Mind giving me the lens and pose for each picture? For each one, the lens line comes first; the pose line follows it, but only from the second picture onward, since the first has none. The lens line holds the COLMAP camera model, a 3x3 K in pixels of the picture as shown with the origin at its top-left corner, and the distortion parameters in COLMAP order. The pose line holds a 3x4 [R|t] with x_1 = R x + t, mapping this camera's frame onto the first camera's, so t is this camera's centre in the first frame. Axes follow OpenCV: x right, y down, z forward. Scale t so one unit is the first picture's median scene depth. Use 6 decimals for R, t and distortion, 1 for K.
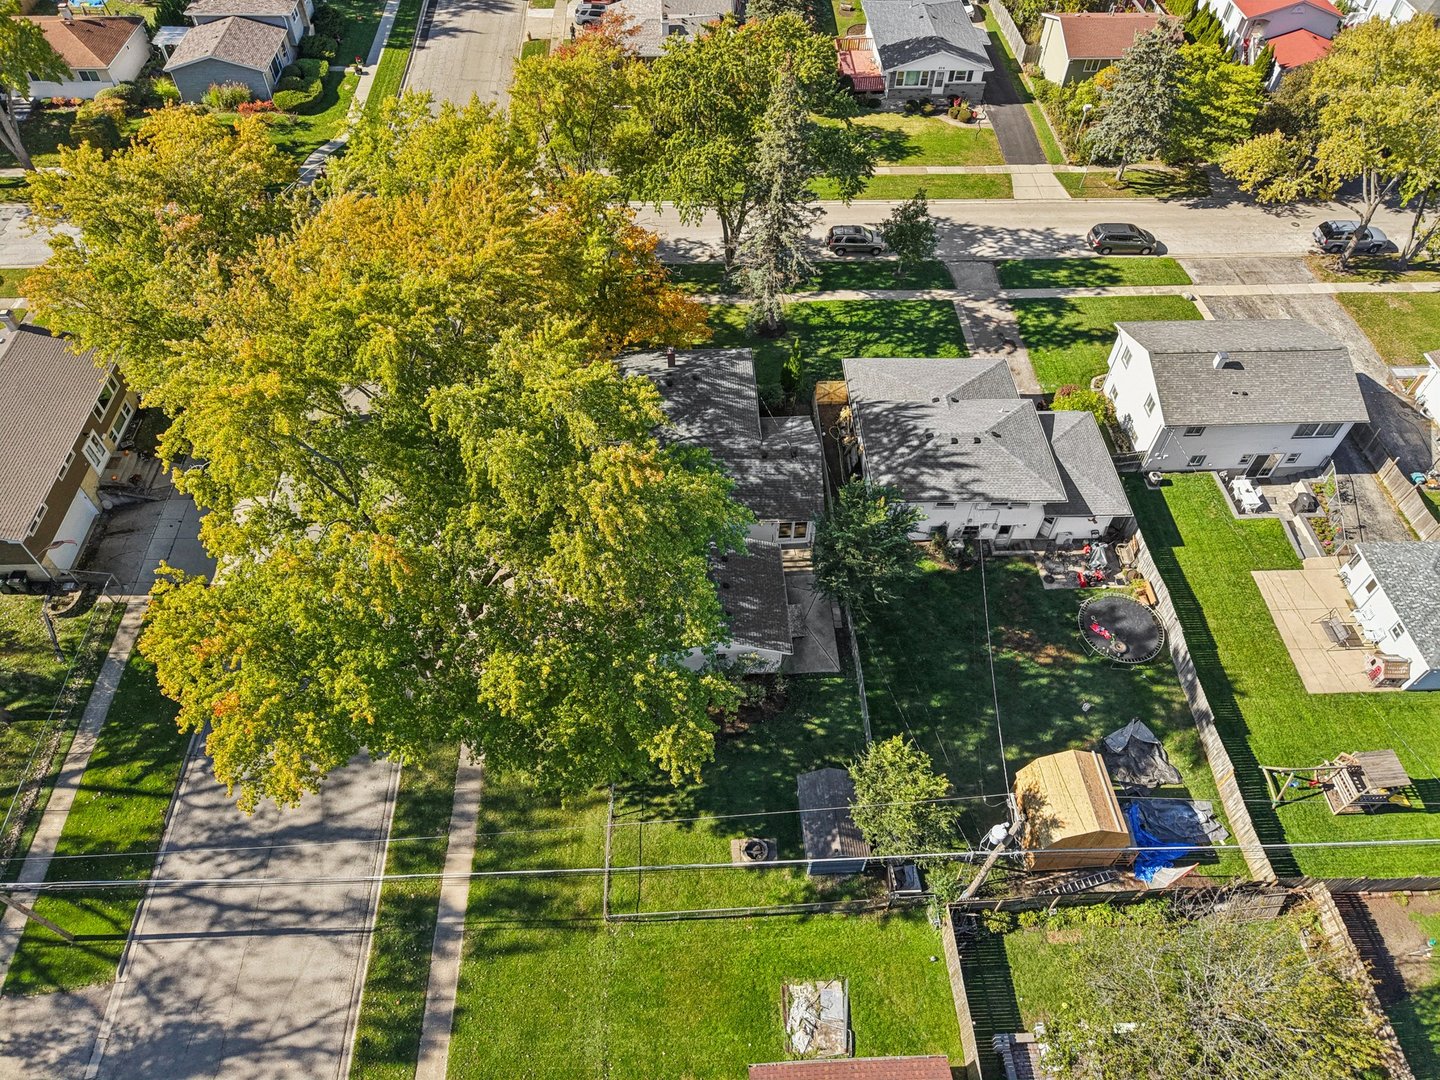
lens RADIAL K [[1010.0, 0, 720.0], [0, 1010.0, 540.0], [0, 0, 1]] dist [-0.003102, -0.001082]
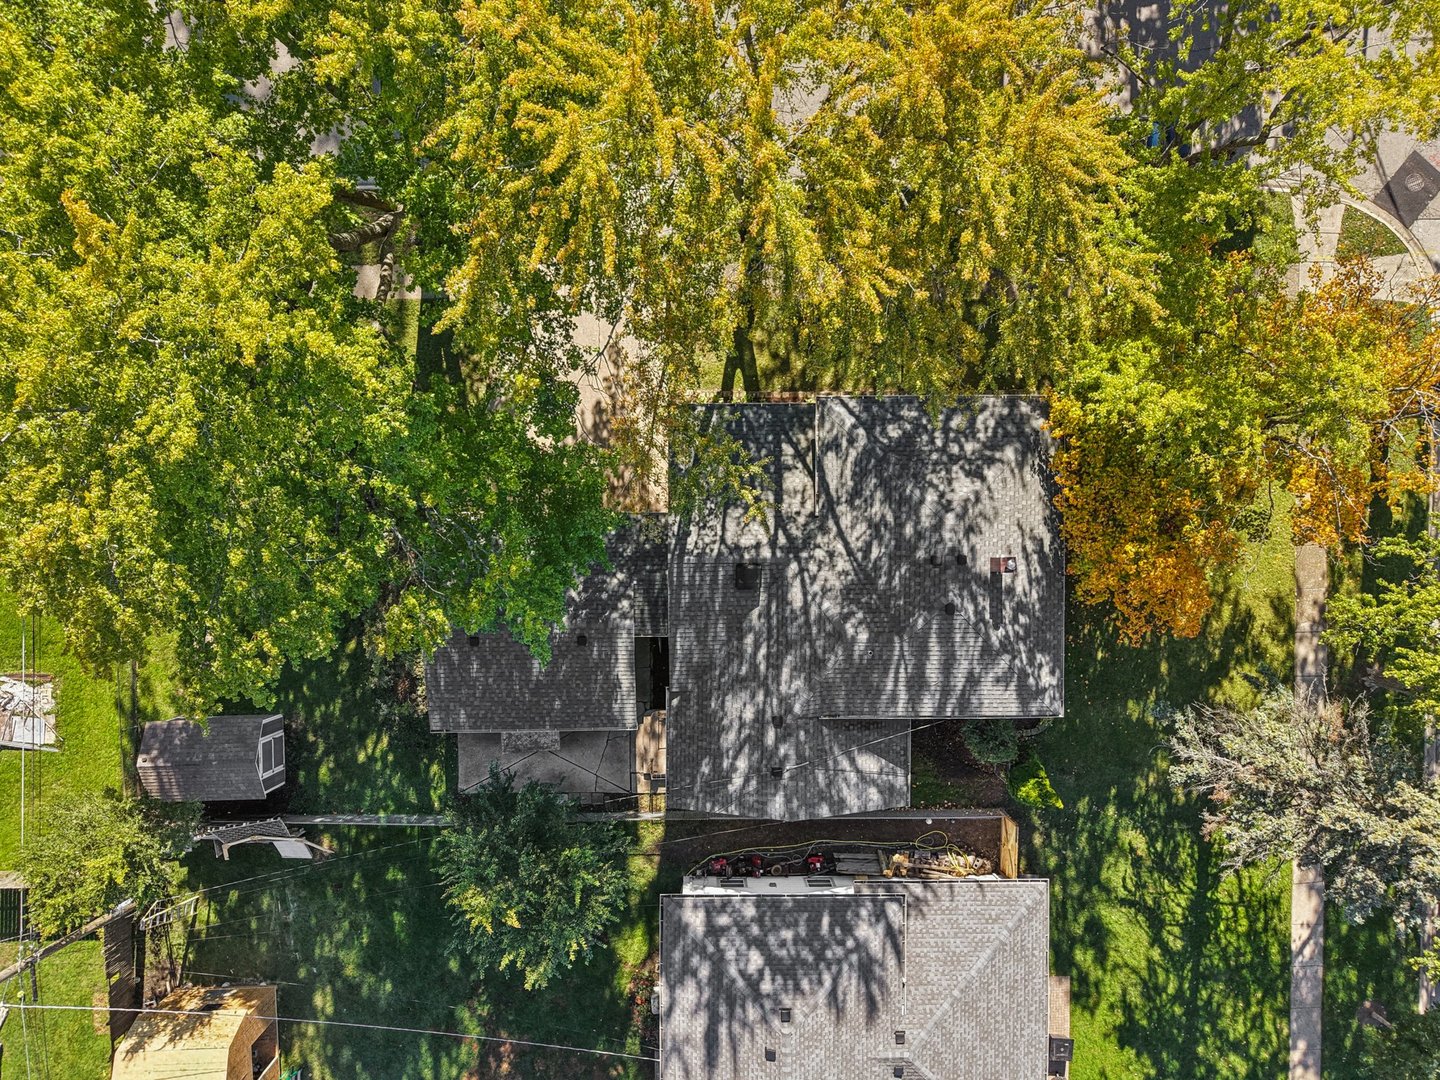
lens RADIAL K [[1010.0, 0, 720.0], [0, 1010.0, 540.0], [0, 0, 1]] dist [-0.003102, -0.001082]
pose [[-0.044320, 0.998651, -0.027069, -0.045330], [-0.781232, -0.017757, 0.623988, -0.431796], [0.622665, 0.048802, 0.780965, 0.519467]]
